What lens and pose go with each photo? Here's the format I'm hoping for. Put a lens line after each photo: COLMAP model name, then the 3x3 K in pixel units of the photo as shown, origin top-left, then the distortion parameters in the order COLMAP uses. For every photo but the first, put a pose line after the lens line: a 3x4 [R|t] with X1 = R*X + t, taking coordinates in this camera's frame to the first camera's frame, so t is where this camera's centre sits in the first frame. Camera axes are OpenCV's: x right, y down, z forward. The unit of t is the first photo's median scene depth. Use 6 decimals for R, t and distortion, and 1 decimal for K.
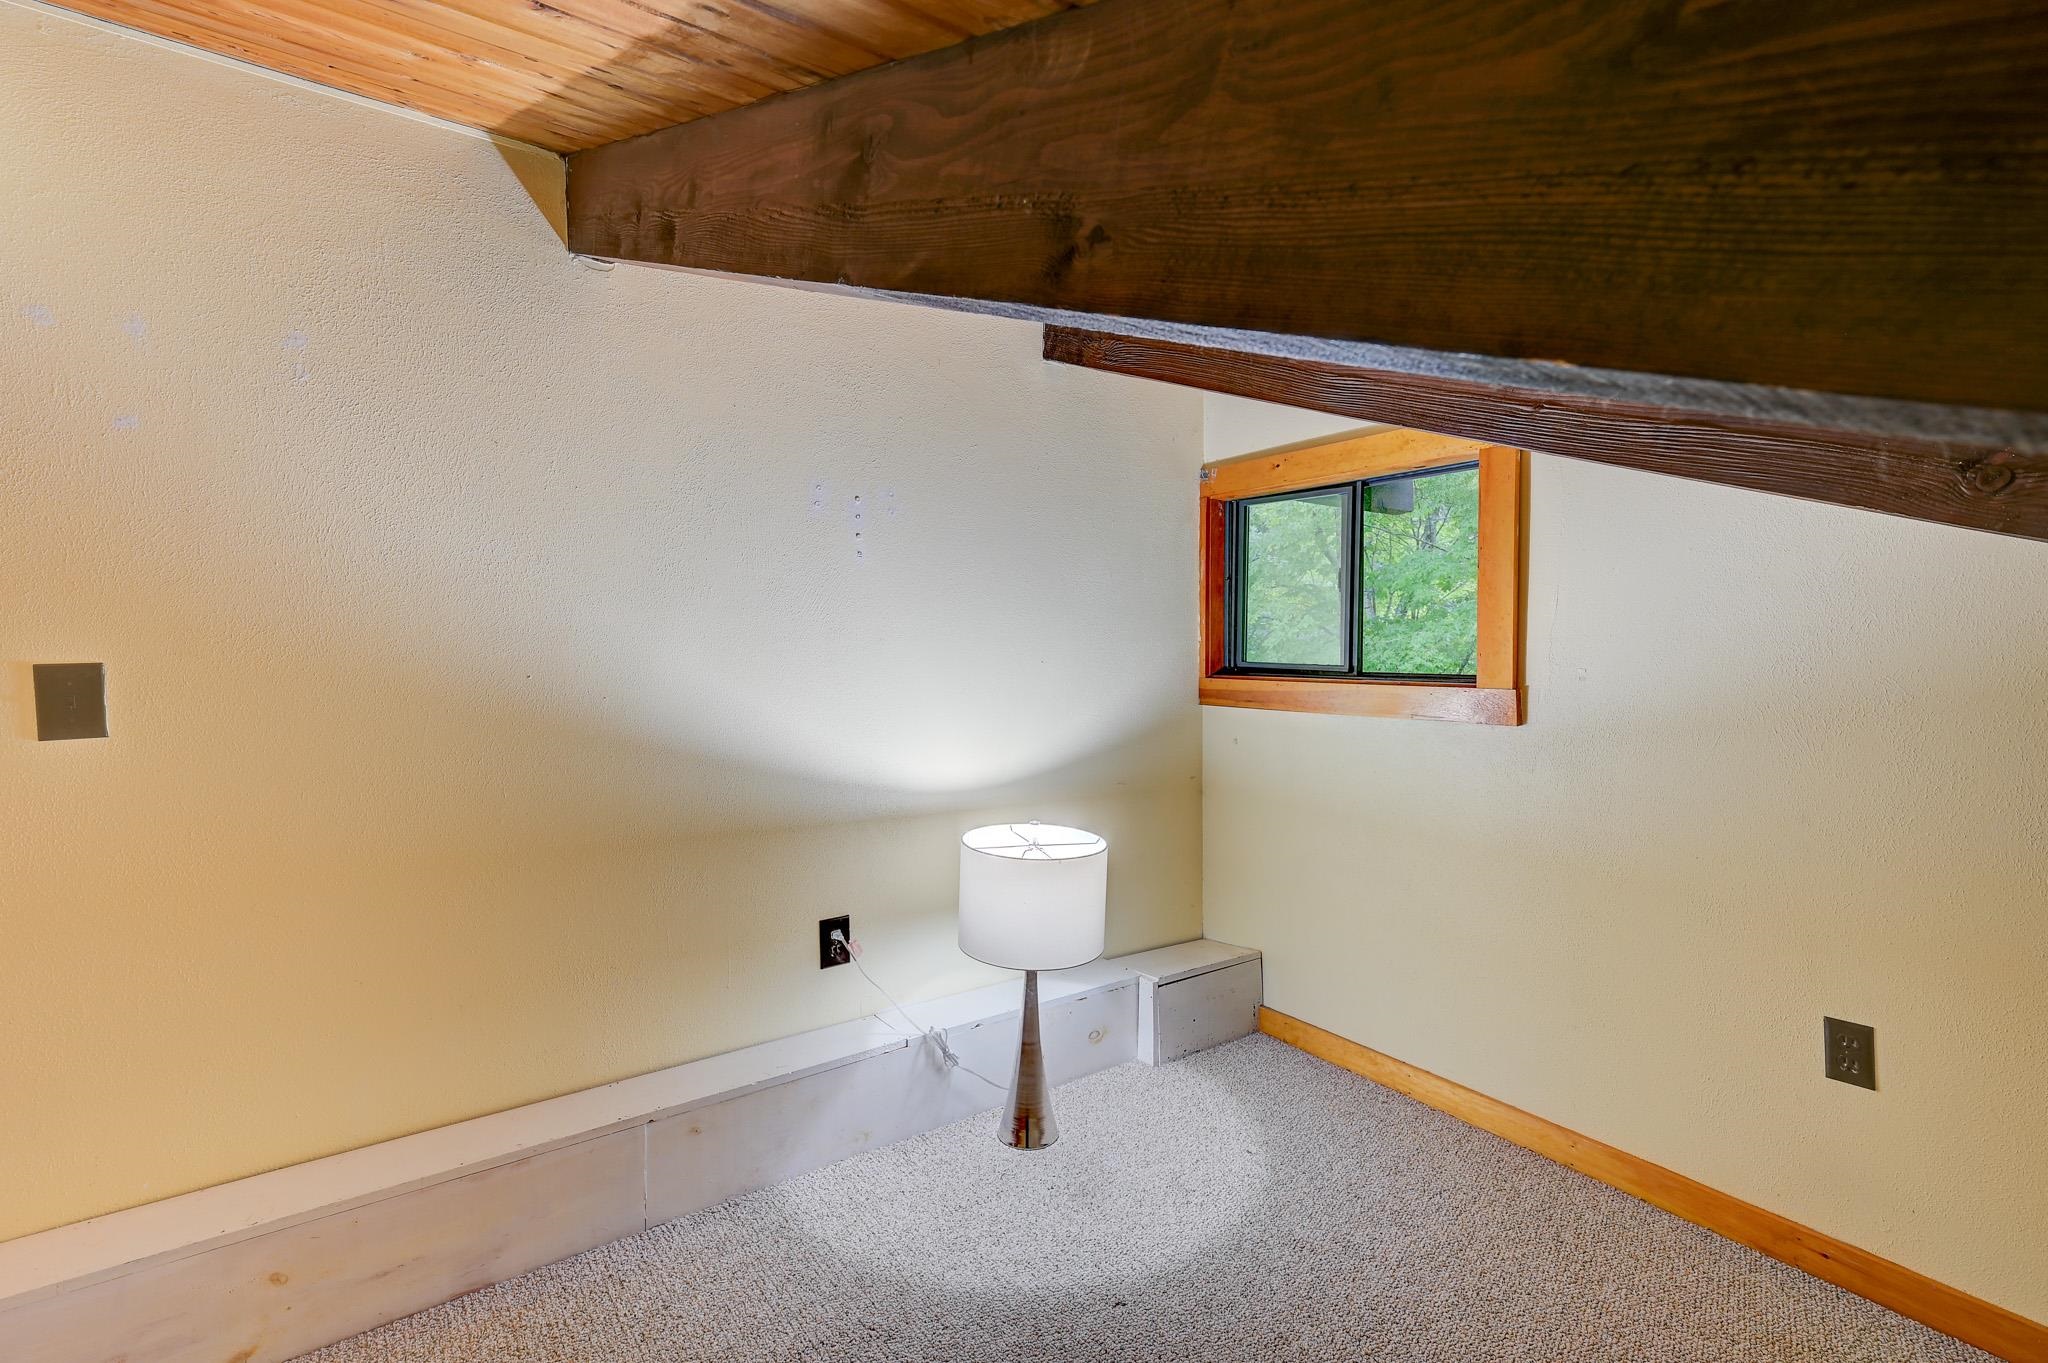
lens RADIAL K [[925.7, 0, 1020.4], [0, 925.7, 675.6], [0, 0, 1]] dist [0.017137, -0.000039]
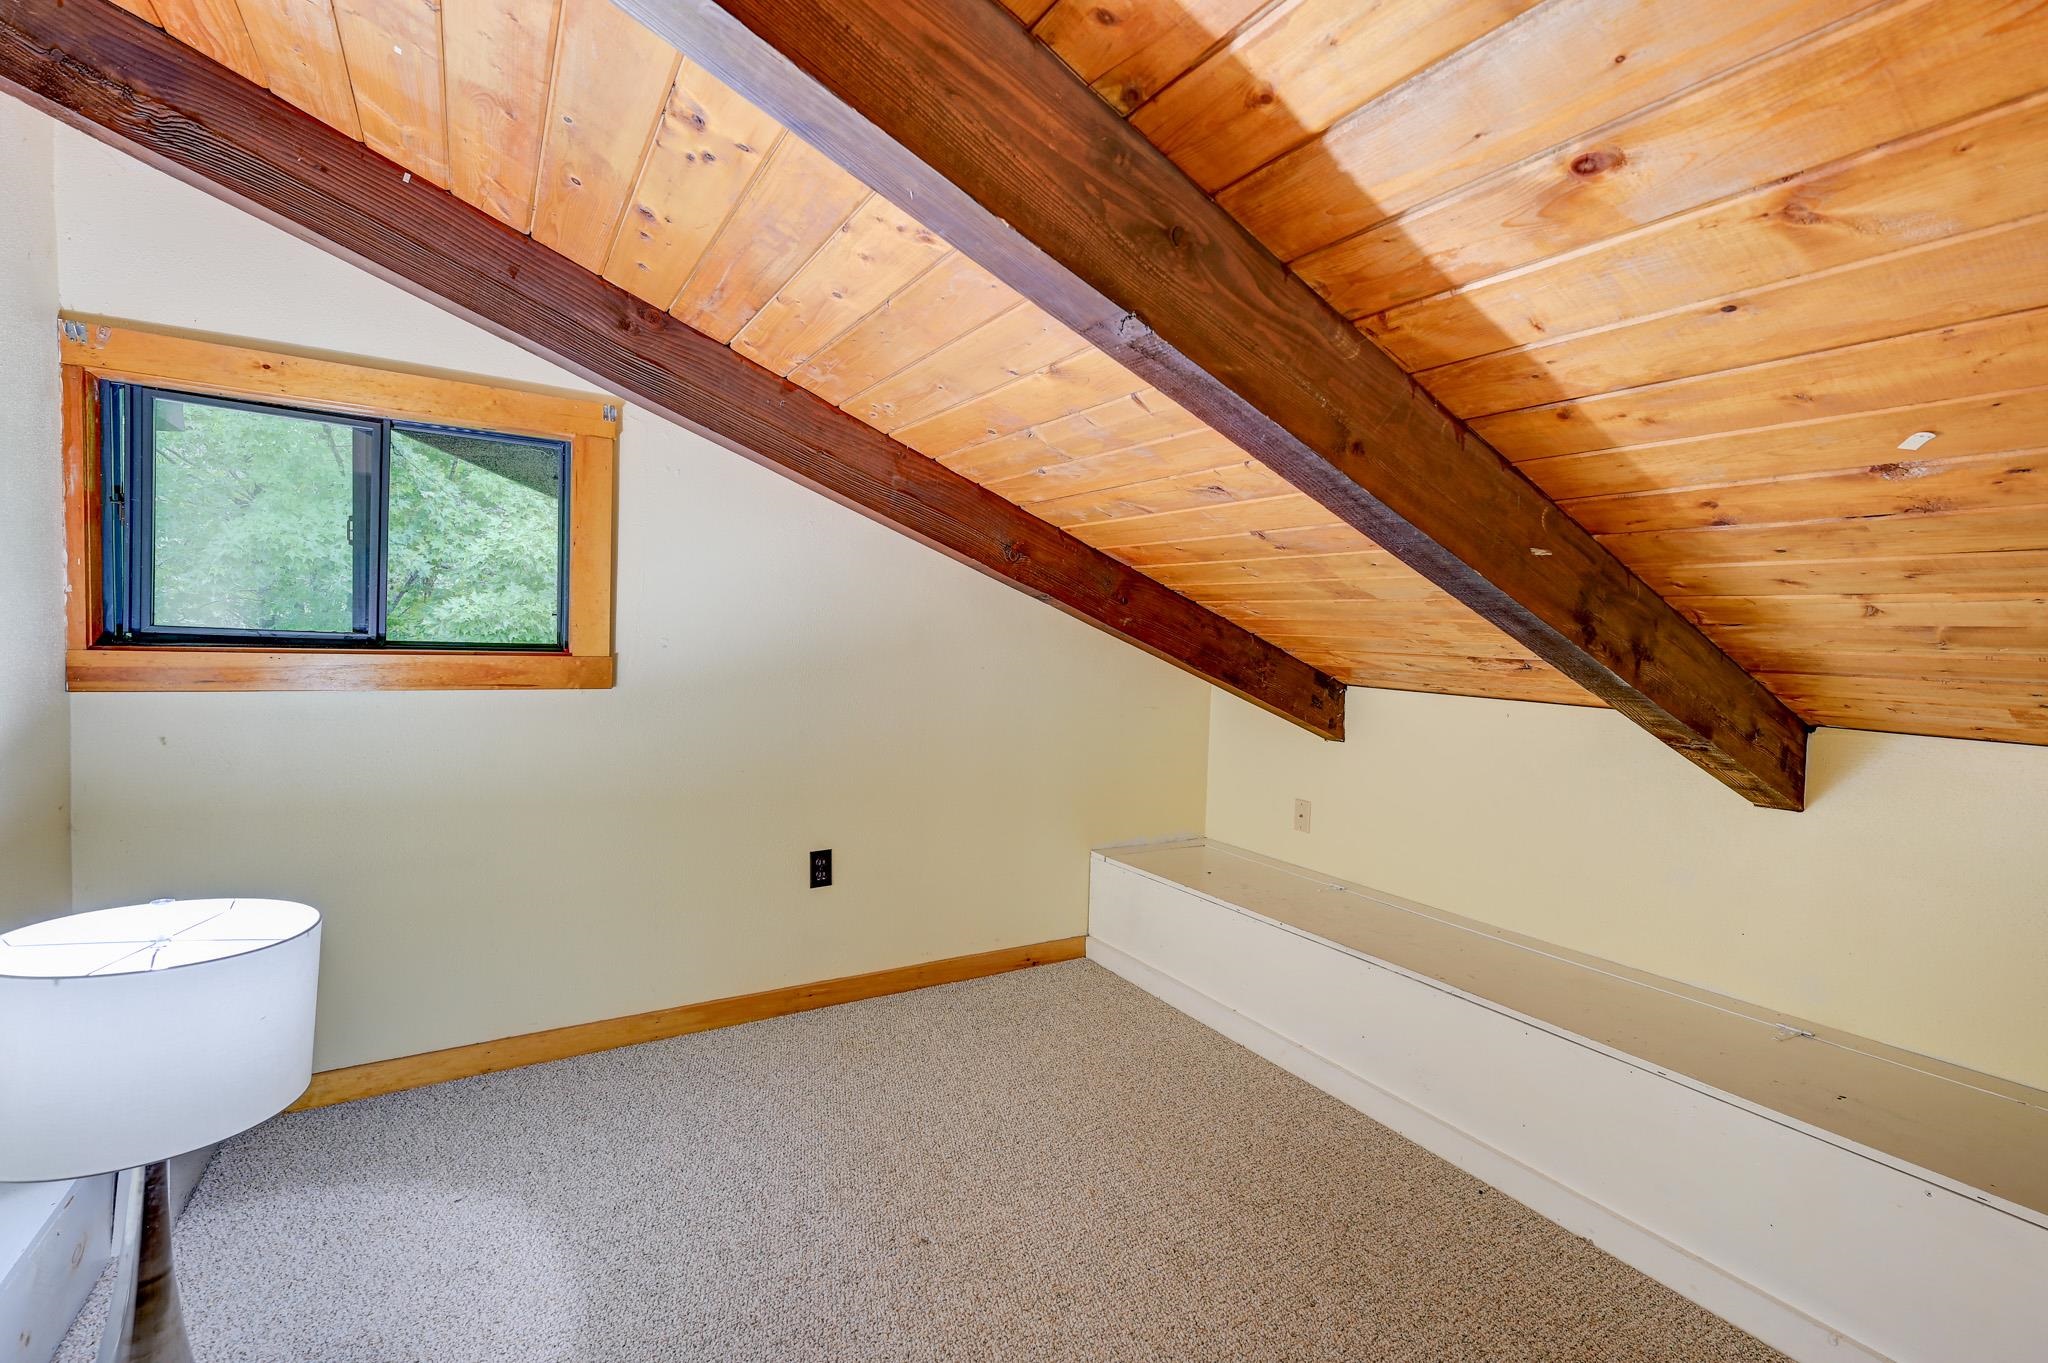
lens RADIAL K [[892.1, 0, 1022.7], [0, 892.1, 671.8], [0, 0, 1]] dist [0.002275, 0.000320]
pose [[0.071061, -0.046174, 0.996403, -0.400777], [-0.001293, 0.998923, 0.046383, -0.012817], [-0.997471, -0.004584, 0.070925, 0.324901]]
